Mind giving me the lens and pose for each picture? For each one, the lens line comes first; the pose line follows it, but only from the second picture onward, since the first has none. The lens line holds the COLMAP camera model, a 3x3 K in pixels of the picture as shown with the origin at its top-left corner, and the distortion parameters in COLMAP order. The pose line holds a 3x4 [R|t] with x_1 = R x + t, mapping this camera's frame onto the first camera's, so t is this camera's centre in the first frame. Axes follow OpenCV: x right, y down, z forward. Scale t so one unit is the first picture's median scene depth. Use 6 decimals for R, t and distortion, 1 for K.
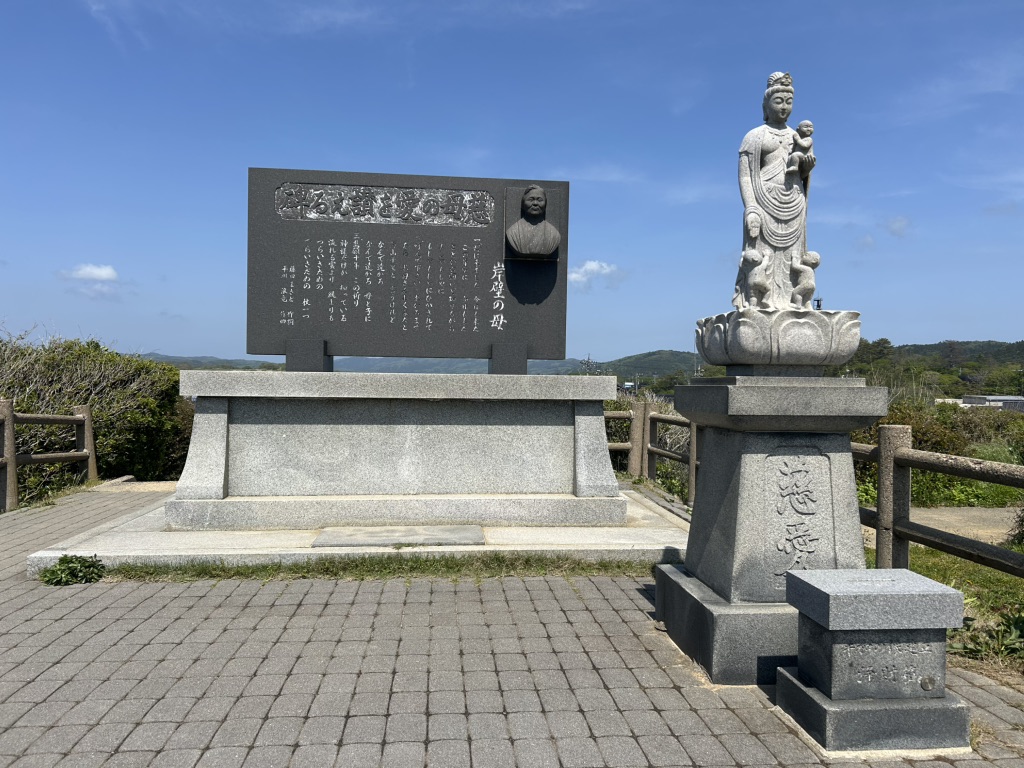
lens RADIAL K [[727.7, 0, 525.7], [0, 727.7, 405.8], [0, 0, 1]] dist [0.010083, -0.003072]
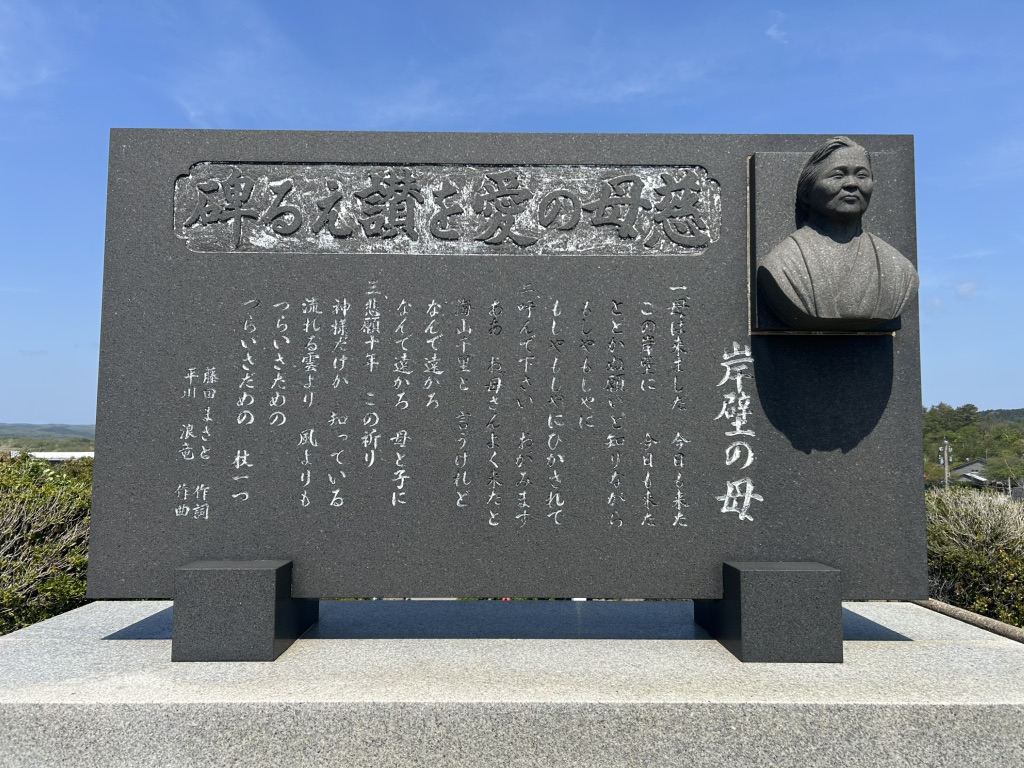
lens RADIAL K [[727.7, 0, 503.1], [0, 727.7, 388.6], [0, 0, 1]] dist [0.010083, -0.003072]
pose [[0.993344, -0.018702, -0.113660, -0.118319], [0.004684, 0.992474, -0.122368, -0.130394], [0.115093, 0.121021, 0.985955, 0.625031]]
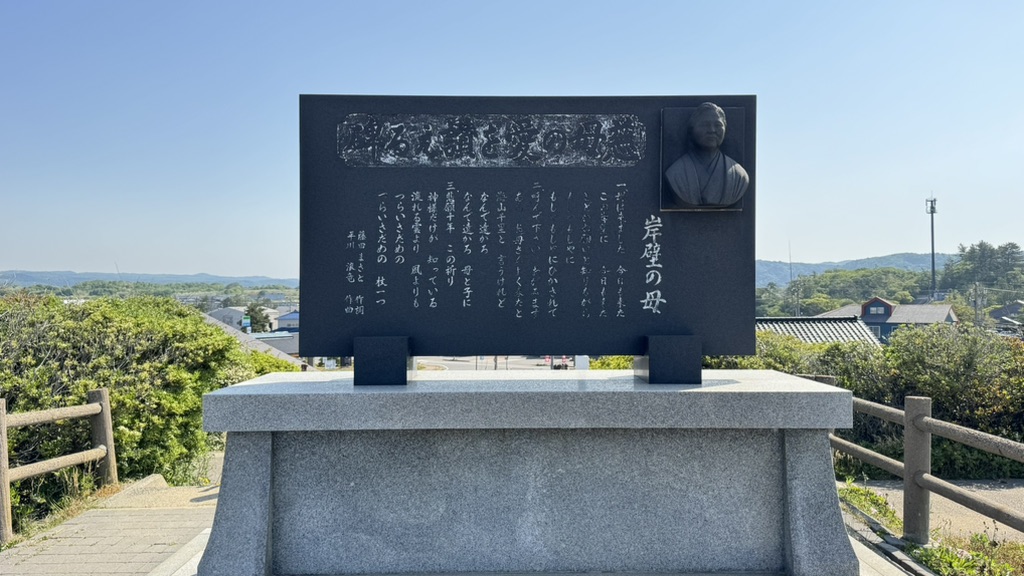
lens RADIAL K [[792.5, 0, 520.4], [0, 792.5, 296.8], [0, 0, 1]] dist [0.028256, -0.039850]
pose [[0.995008, -0.016742, -0.098379, -0.091300], [0.013091, 0.999206, -0.037636, -0.096297], [0.098931, 0.036160, 0.994437, 0.249633]]
